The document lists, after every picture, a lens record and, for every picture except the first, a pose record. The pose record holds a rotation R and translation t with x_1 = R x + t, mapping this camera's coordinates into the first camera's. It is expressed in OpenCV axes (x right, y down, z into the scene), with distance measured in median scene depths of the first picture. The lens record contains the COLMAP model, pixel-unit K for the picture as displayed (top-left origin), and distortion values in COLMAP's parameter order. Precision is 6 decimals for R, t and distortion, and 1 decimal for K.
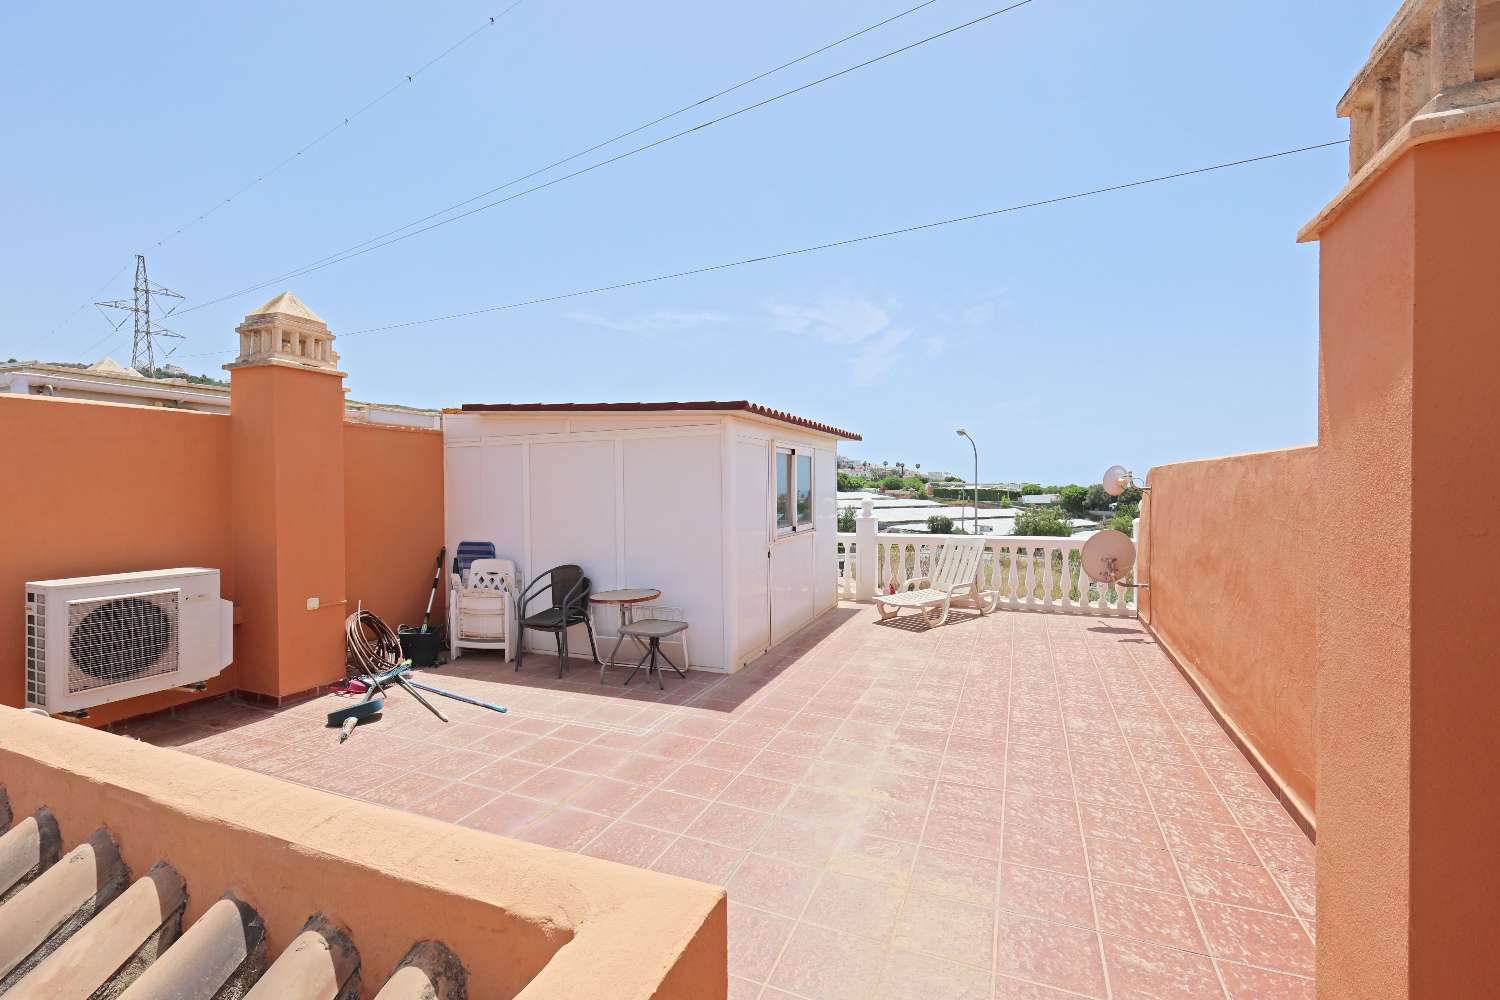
lens RADIAL K [[670.2, 0, 751.3], [0, 670.2, 494.4], [0, 0, 1]] dist [0.021233, -0.000603]
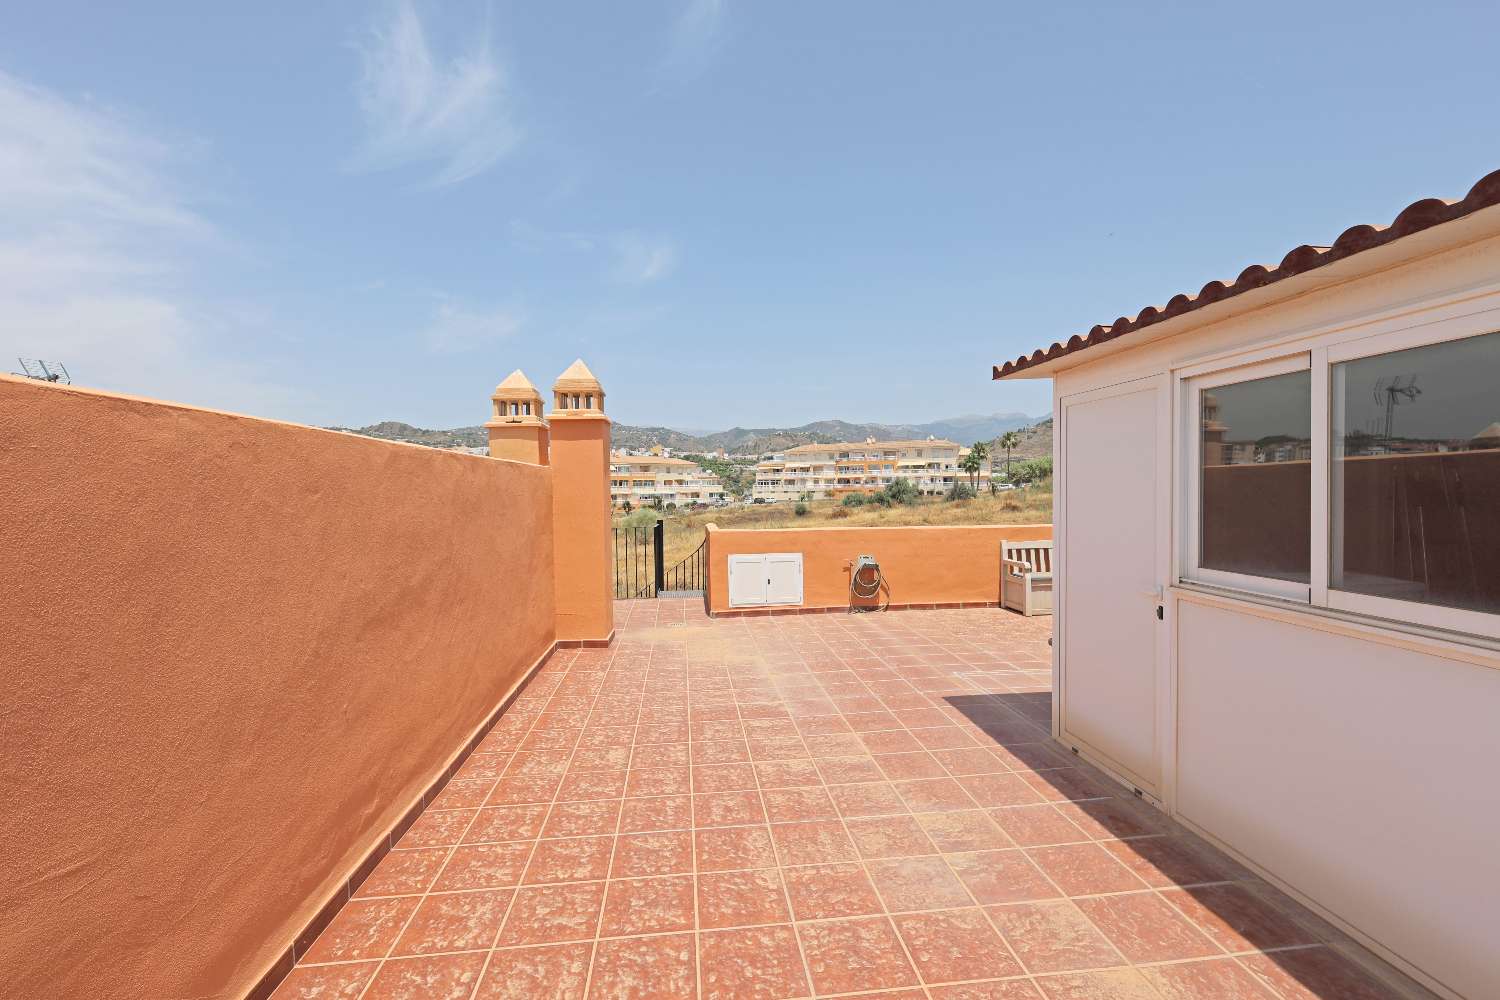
lens RADIAL K [[670.2, 0, 758.5], [0, 670.2, 495.2], [0, 0, 1]] dist [0.021233, -0.000603]
pose [[-0.878035, 0.023377, -0.478025, 0.723197], [0.013851, 0.999629, 0.023444, -0.013263], [0.478396, 0.013963, -0.878033, 1.828971]]
